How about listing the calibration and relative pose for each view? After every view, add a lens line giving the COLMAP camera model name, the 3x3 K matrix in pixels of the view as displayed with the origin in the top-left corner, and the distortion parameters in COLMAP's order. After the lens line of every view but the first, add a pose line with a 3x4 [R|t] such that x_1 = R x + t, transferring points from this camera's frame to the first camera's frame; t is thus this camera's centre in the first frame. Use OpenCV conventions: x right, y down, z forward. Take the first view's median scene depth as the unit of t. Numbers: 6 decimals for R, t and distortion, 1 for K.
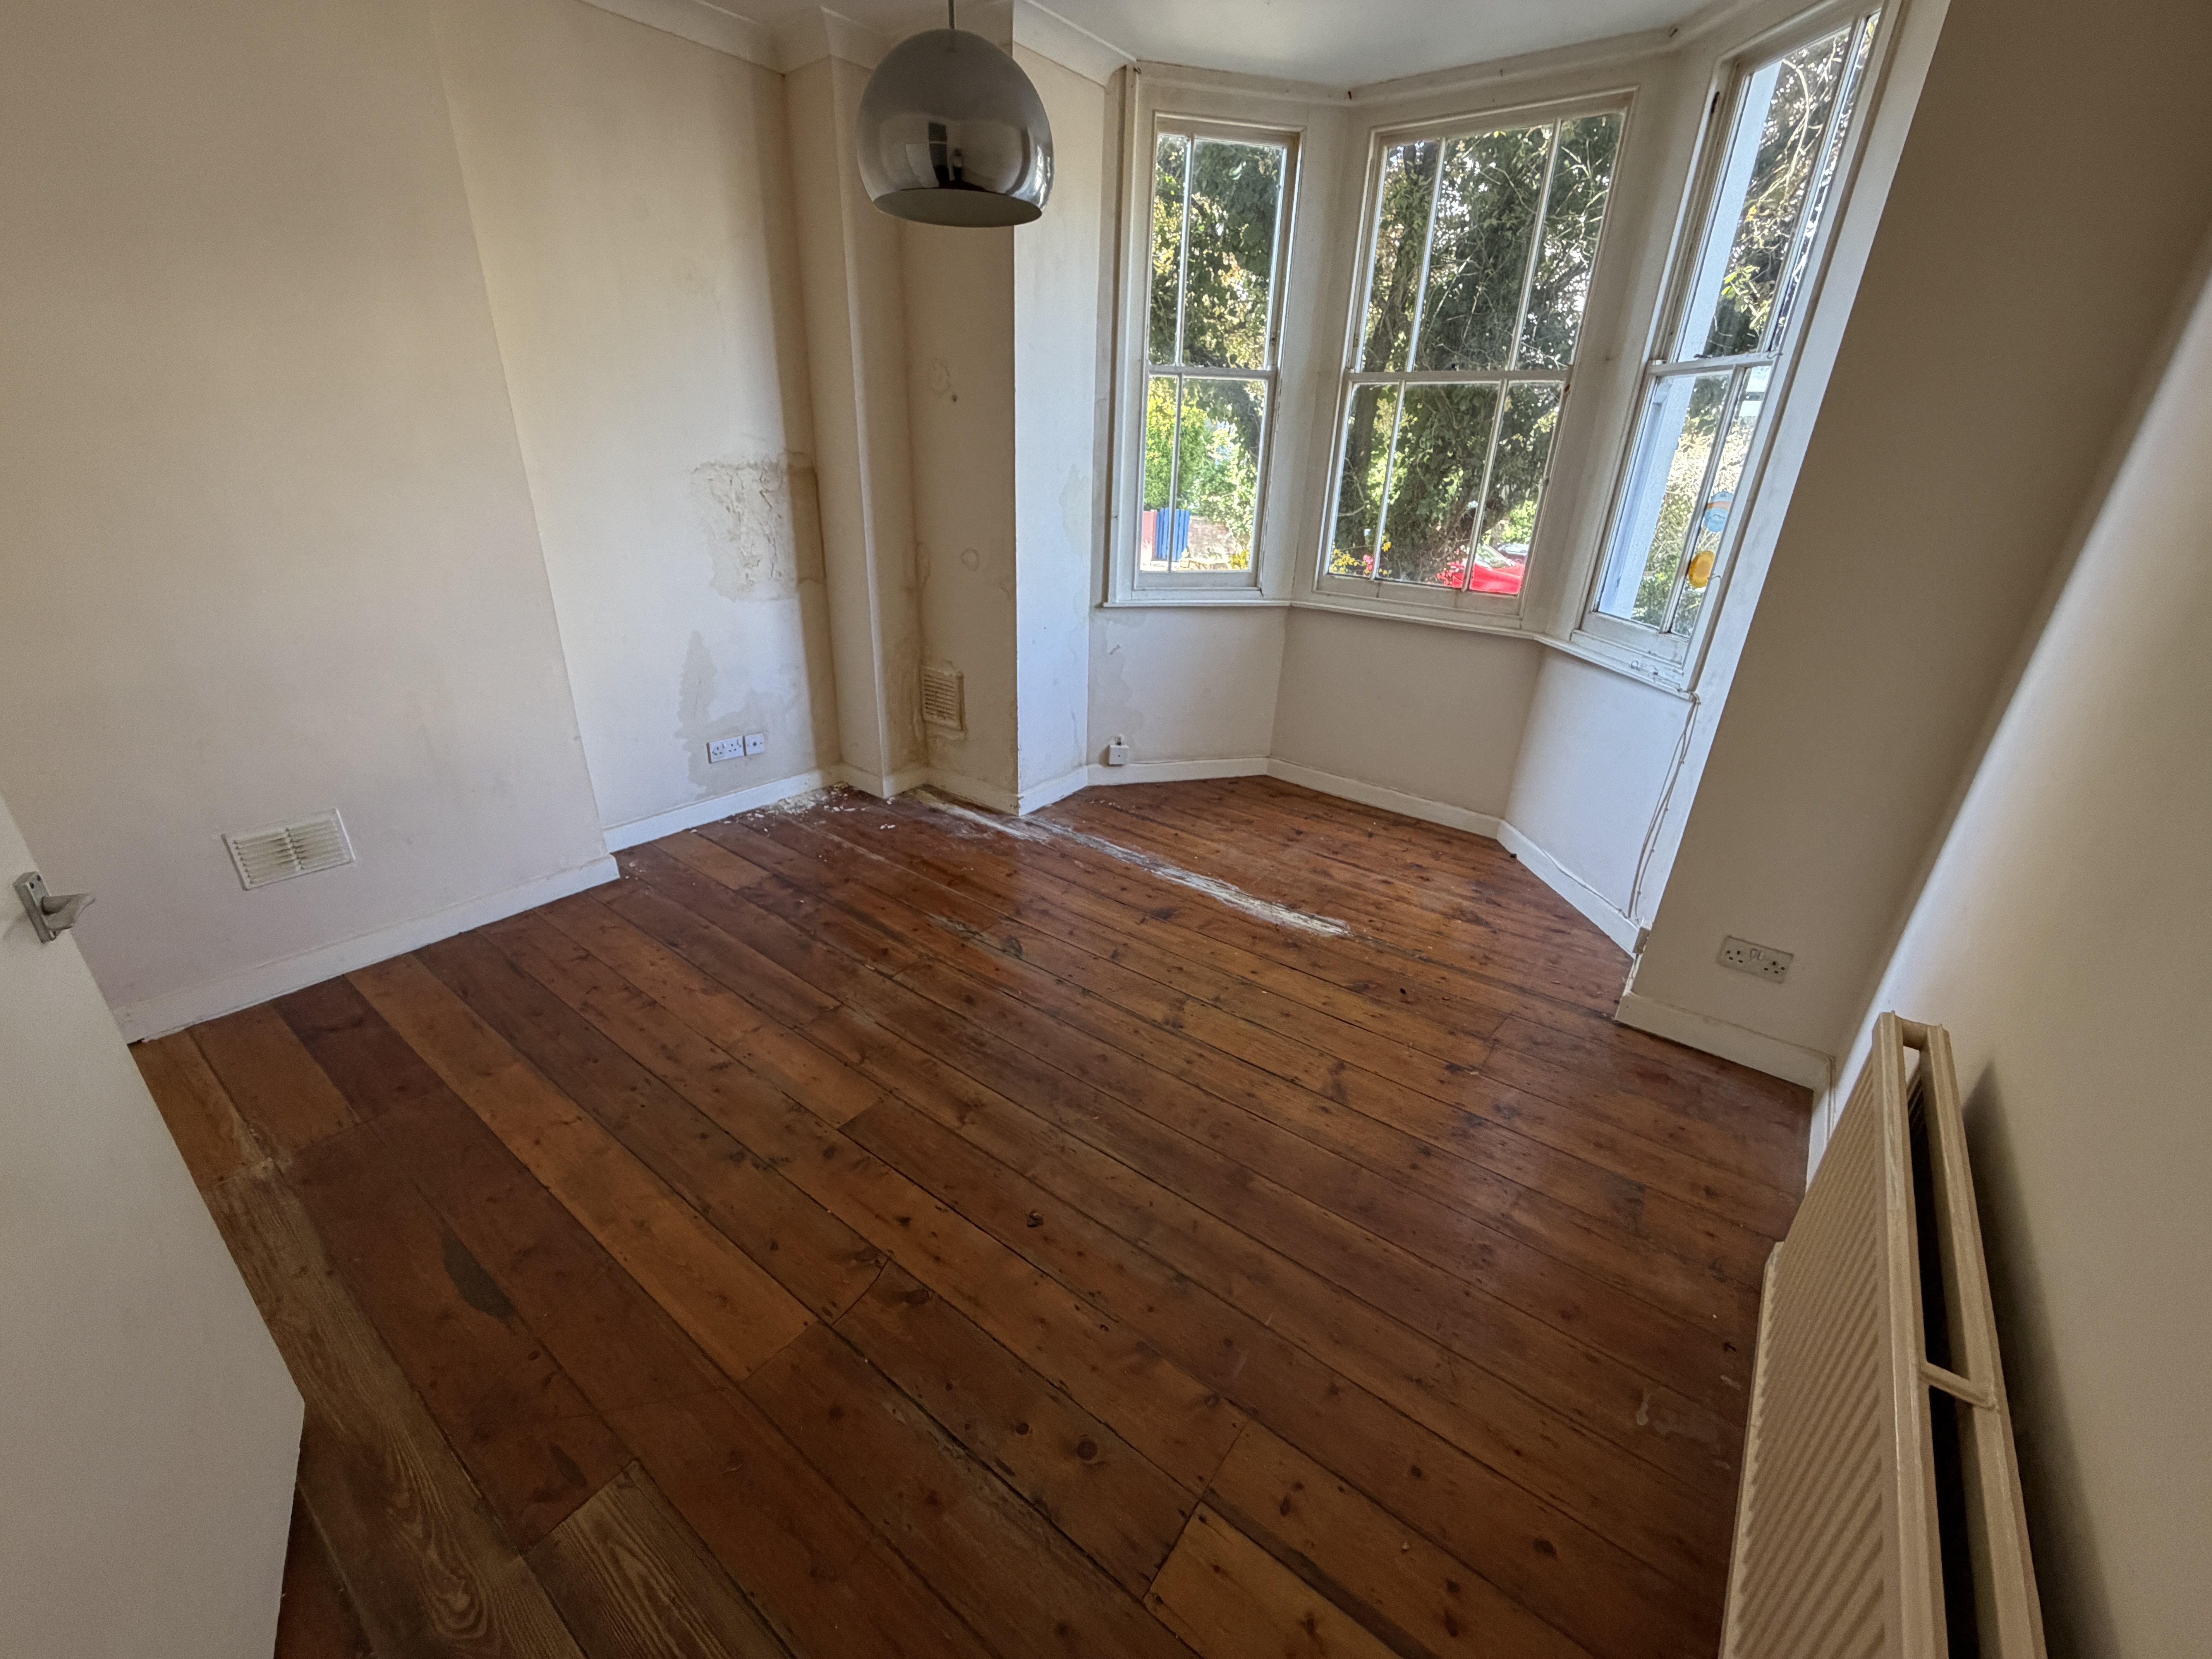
lens RADIAL K [[886.0, 0, 1102.5], [0, 886.0, 822.2], [0, 0, 1]] dist [0.005426, -0.000039]
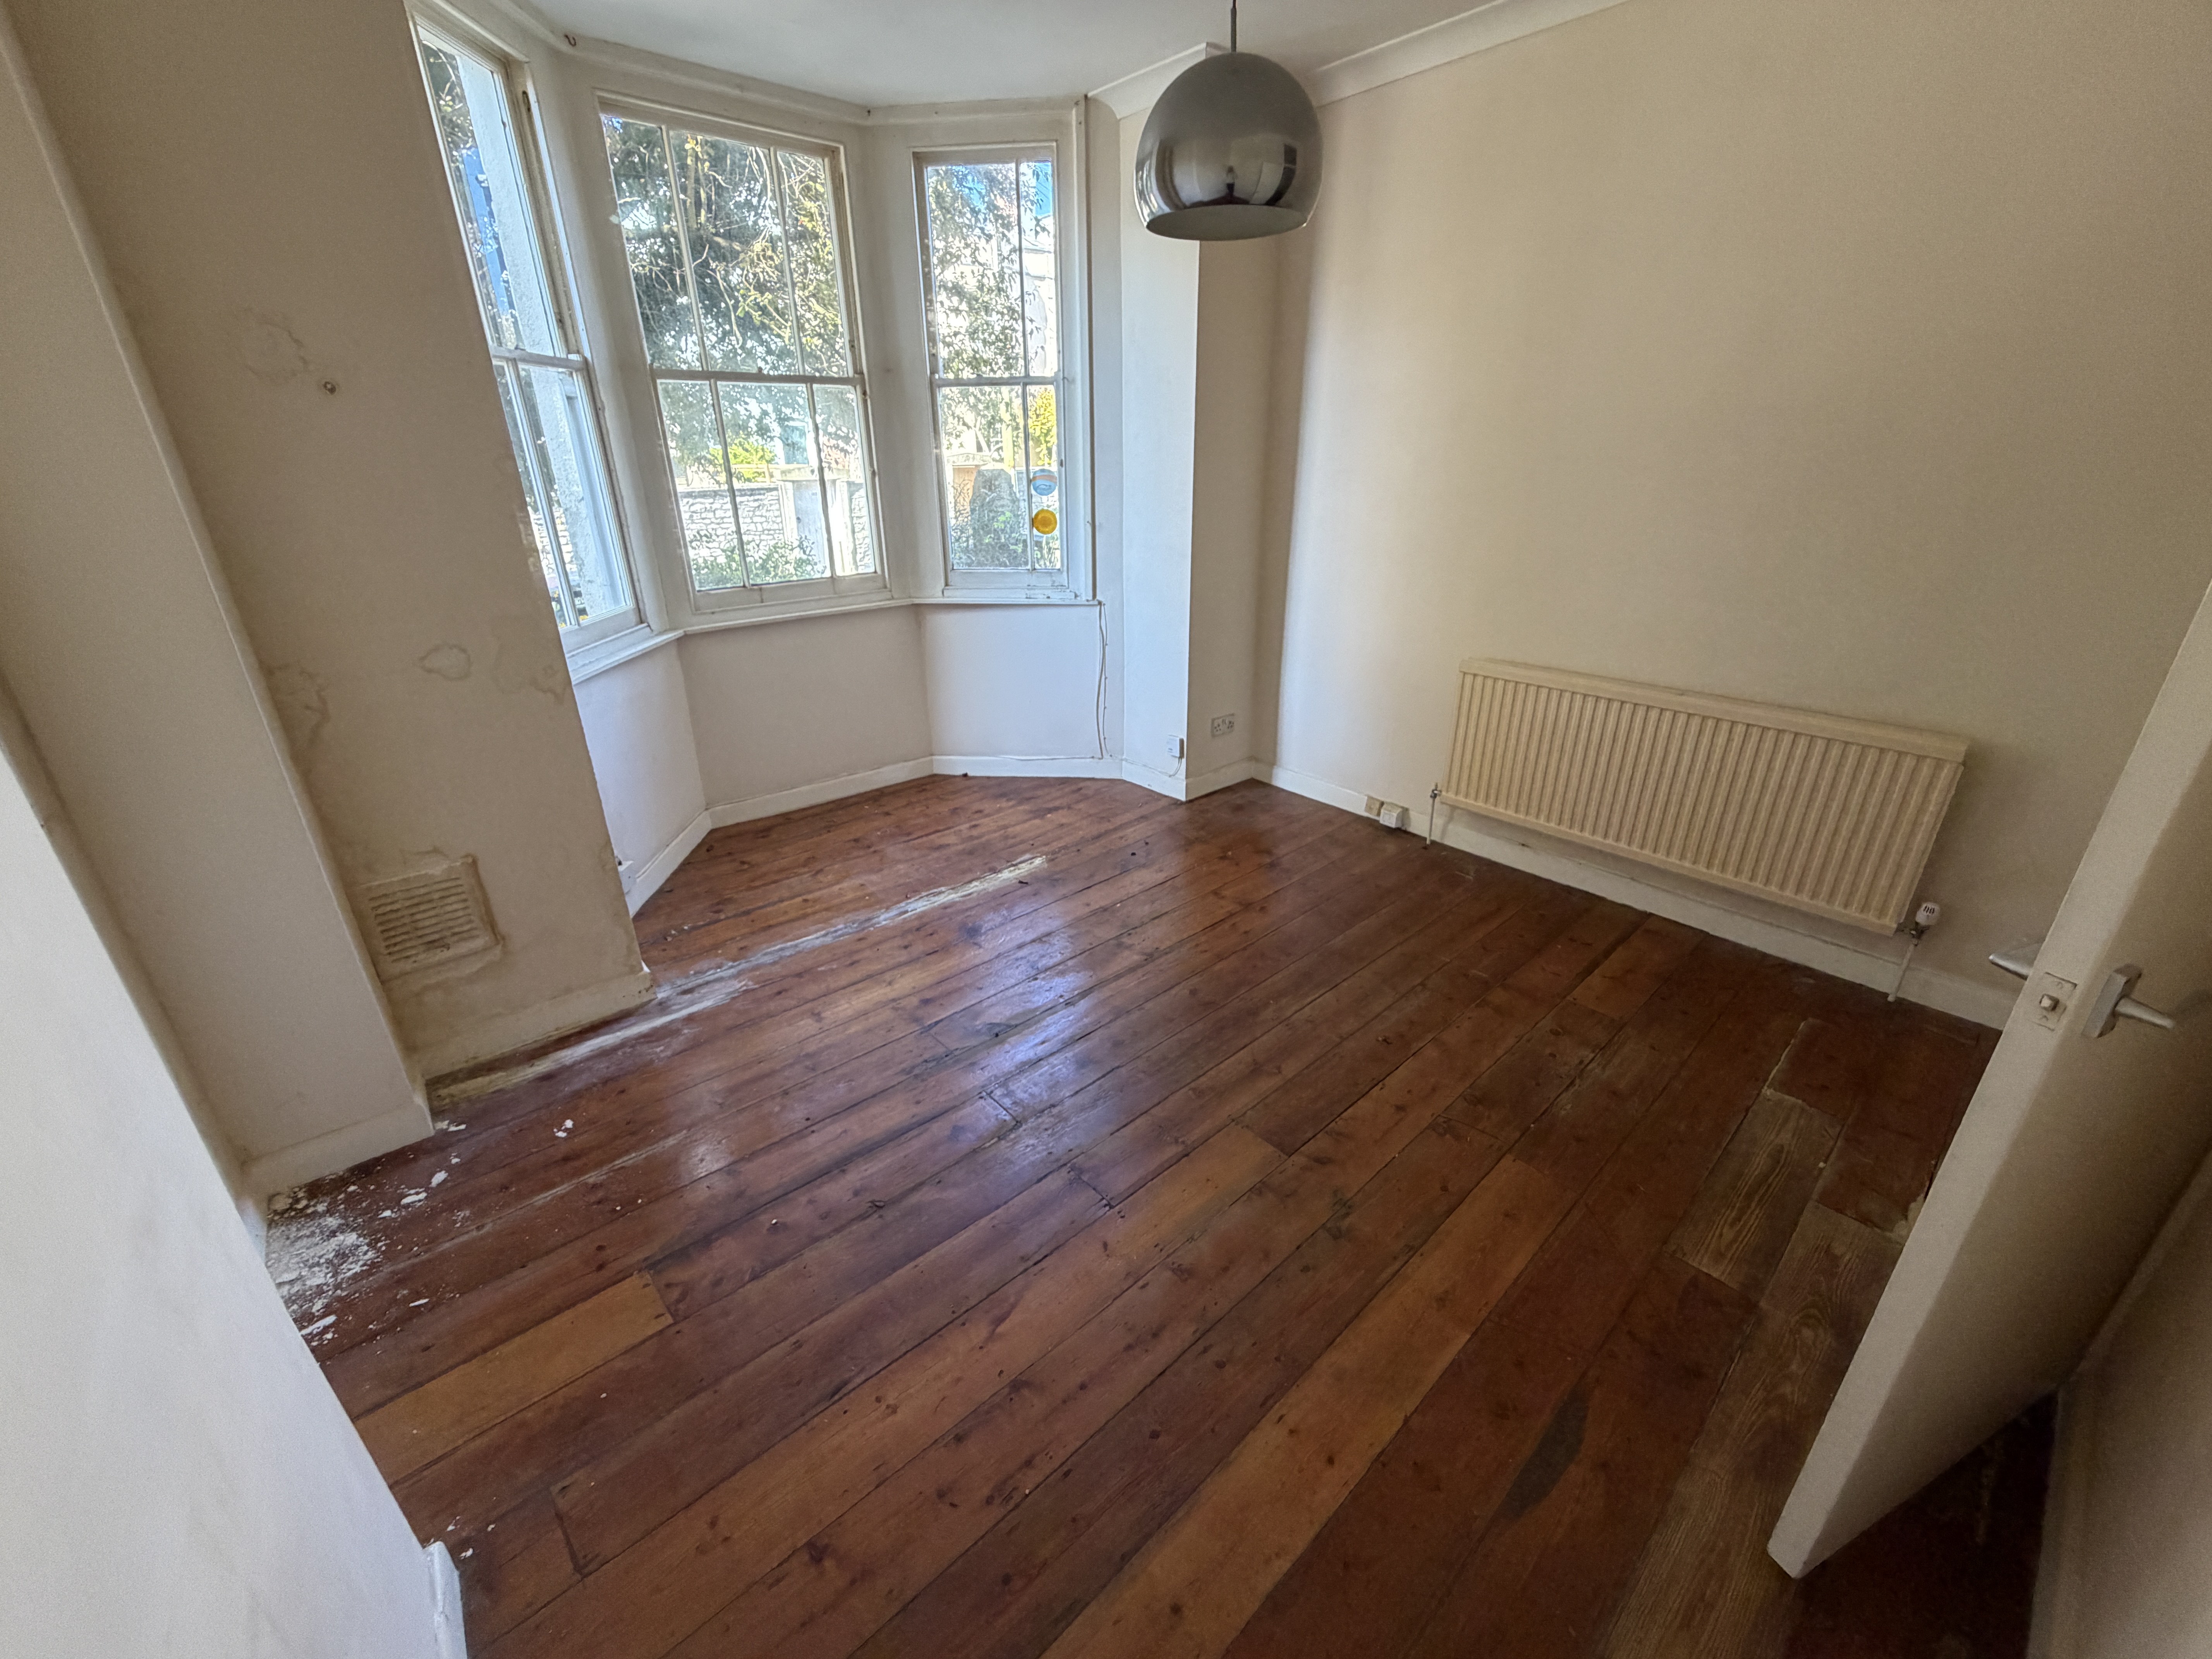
lens RADIAL K [[886.0, 0, 1102.5], [0, 886.0, 822.2], [0, 0, 1]] dist [0.005426, -0.000039]
pose [[0.194258, -0.410338, 0.891003, -0.634522], [0.406664, 0.860265, 0.307520, -0.211180], [-0.892686, 0.302600, 0.333983, 0.450364]]
